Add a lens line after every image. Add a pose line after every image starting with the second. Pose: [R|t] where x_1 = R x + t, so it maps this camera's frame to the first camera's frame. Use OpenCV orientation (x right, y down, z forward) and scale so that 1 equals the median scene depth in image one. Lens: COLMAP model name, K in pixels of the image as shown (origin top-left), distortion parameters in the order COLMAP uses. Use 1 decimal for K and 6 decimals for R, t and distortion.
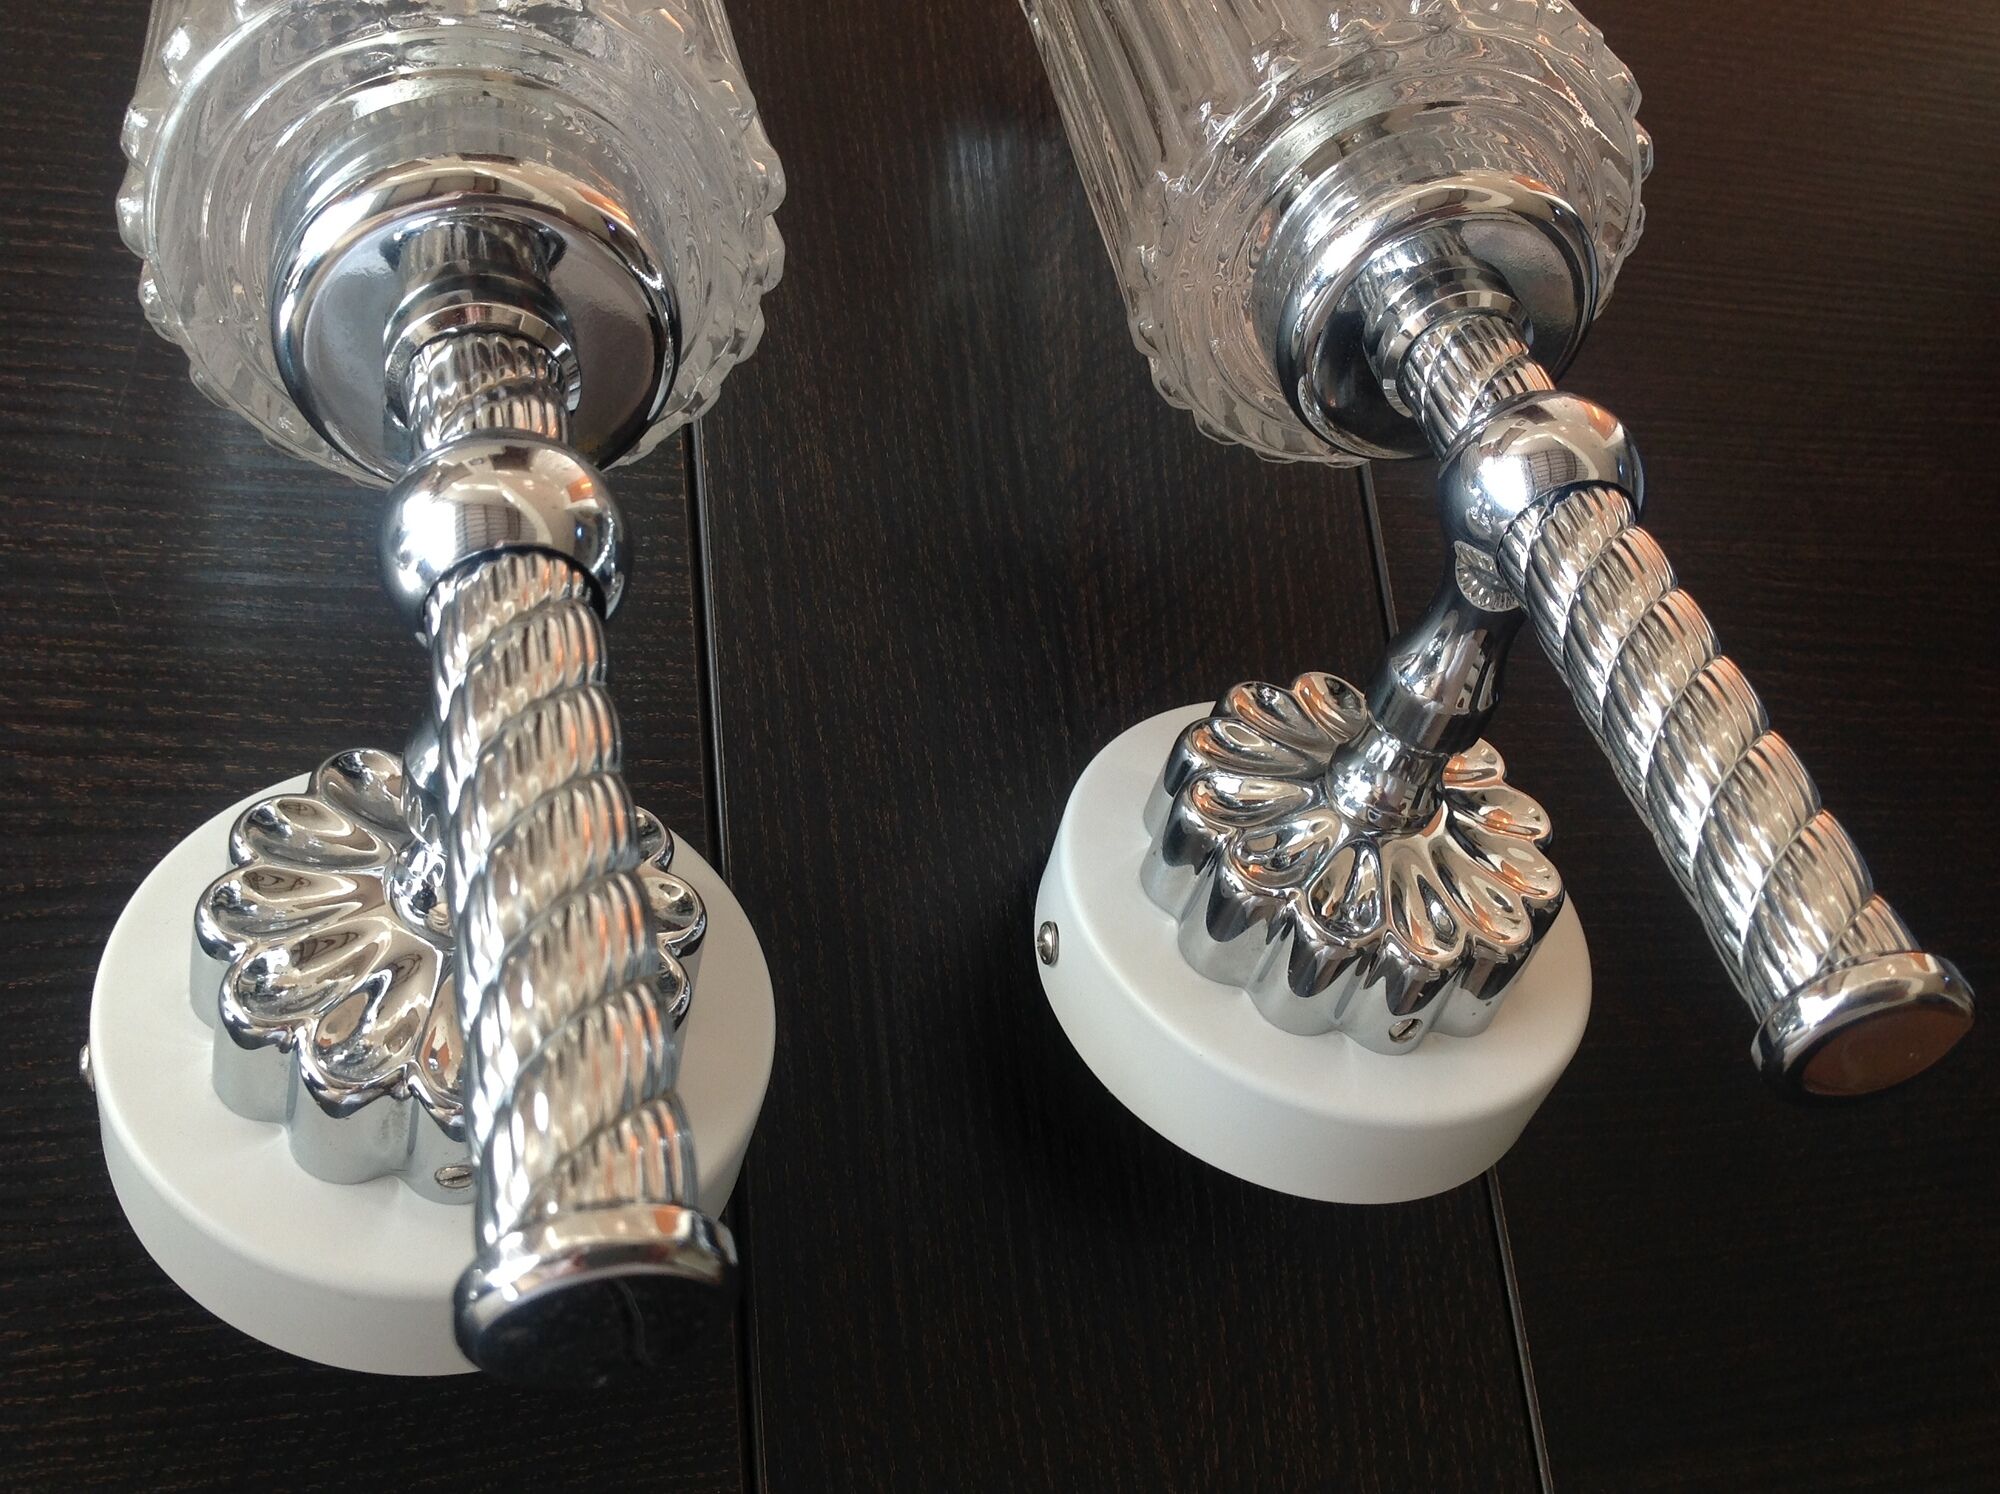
lens RADIAL K [[1938.1, 0, 1000.0], [0, 1938.1, 747.0], [0, 0, 1]] dist [0.074947, -0.201552]
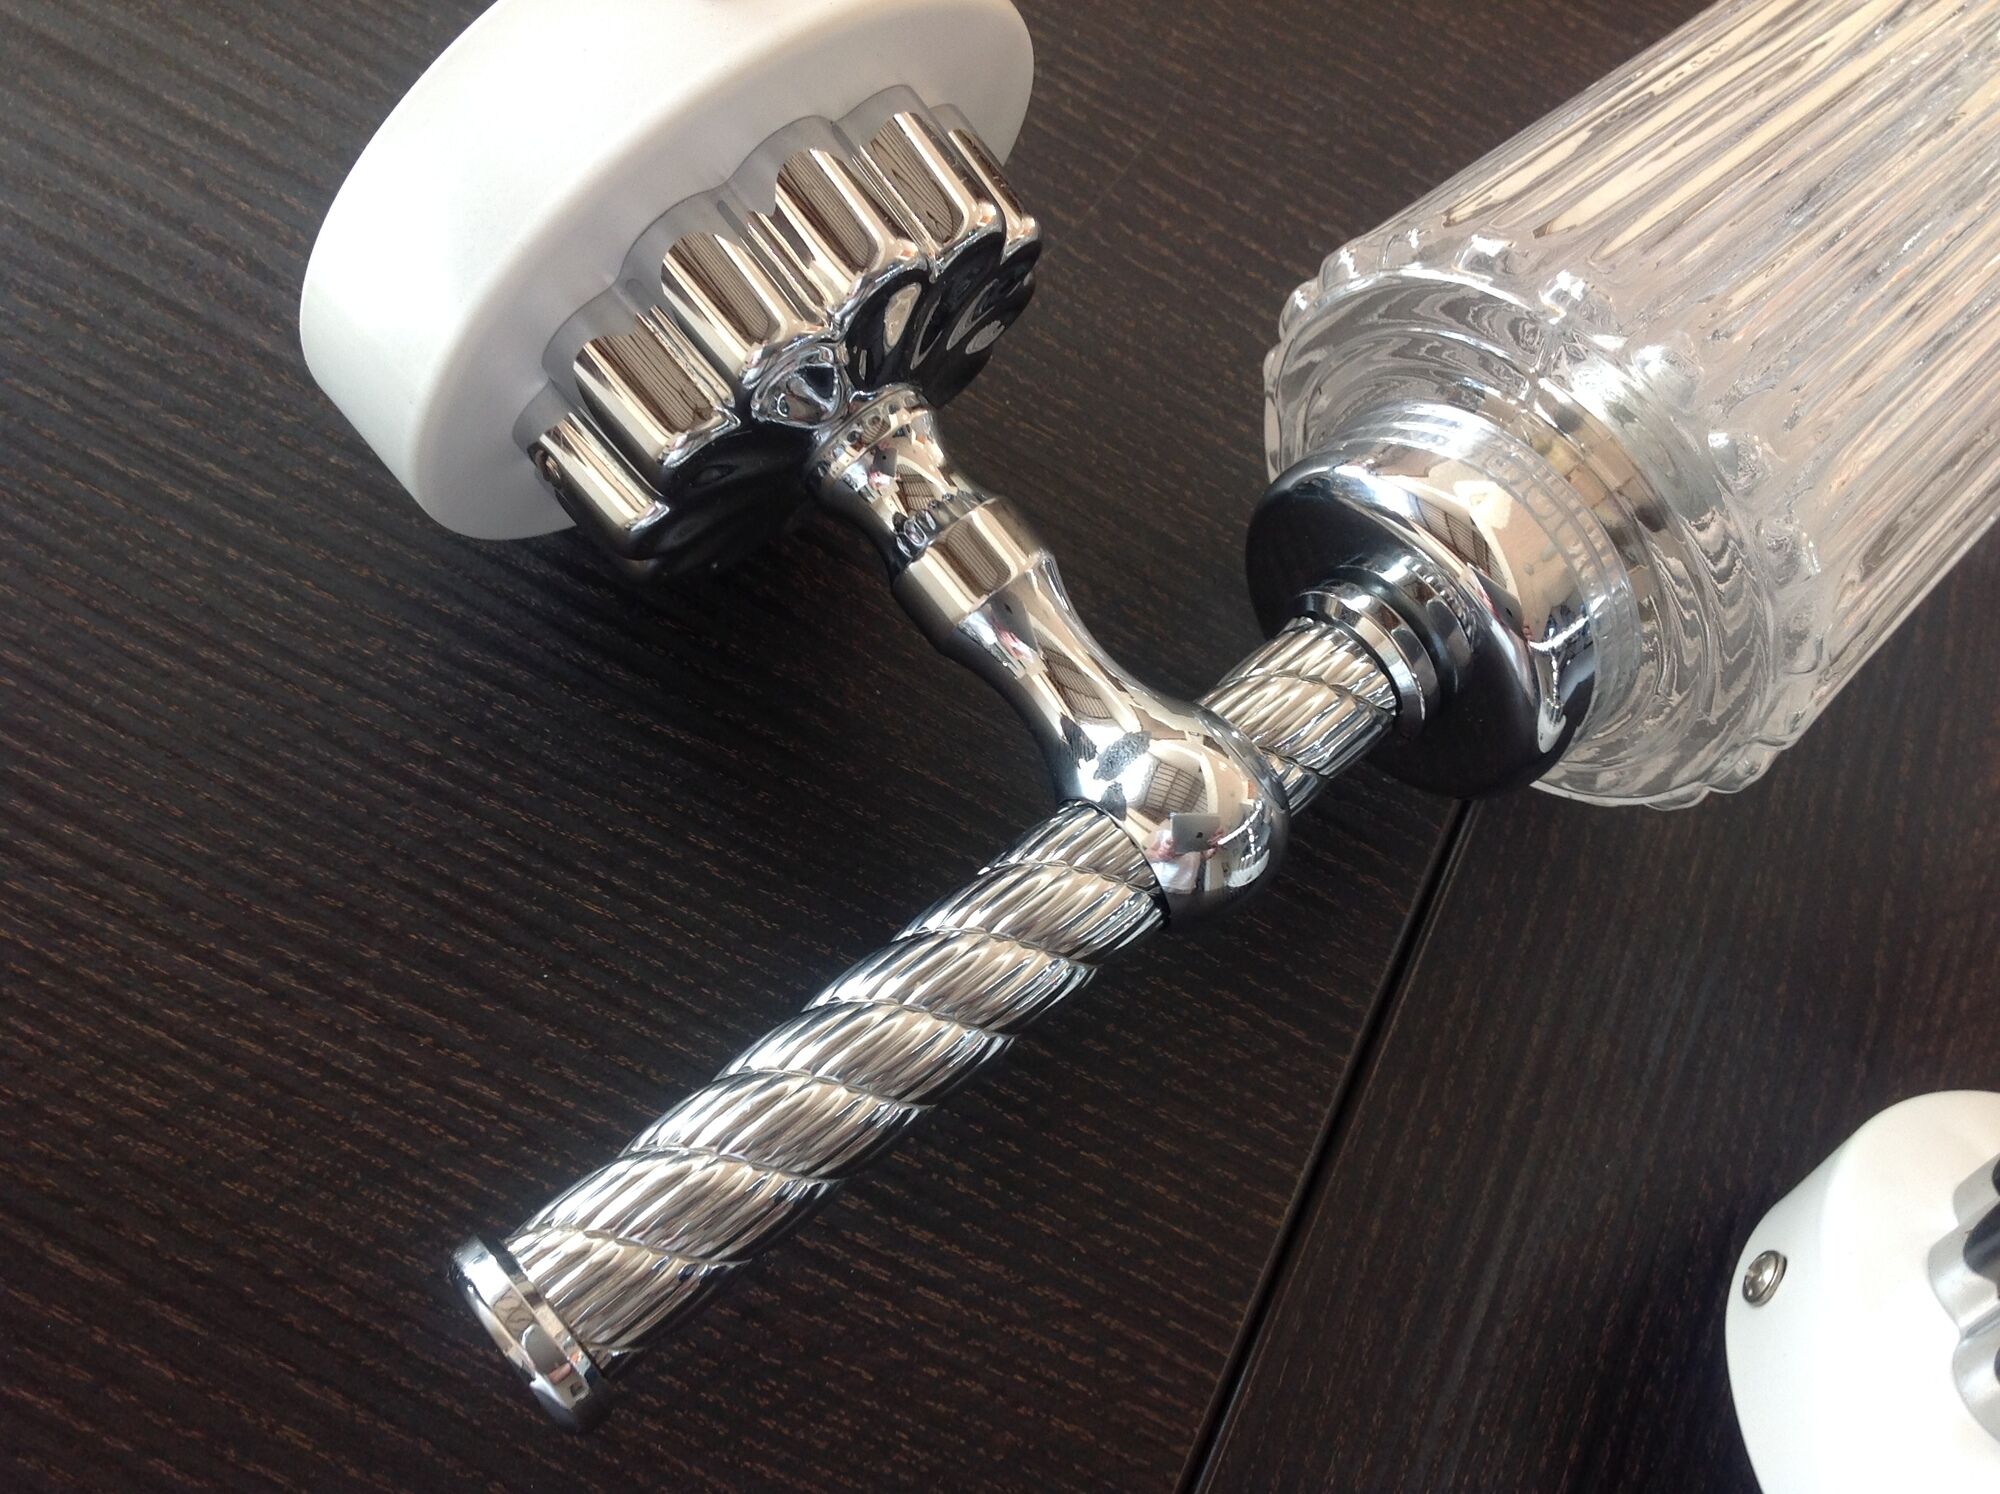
lens RADIAL K [[1944.1, 0, 999.4], [0, 1944.1, 735.4], [0, 0, 1]] dist [0.099632, -0.265445]
pose [[0.845987, 0.414111, -0.335885, -0.059722], [-0.468093, 0.878457, -0.095931, 0.134009], [0.255334, 0.238382, 0.937005, 0.178318]]
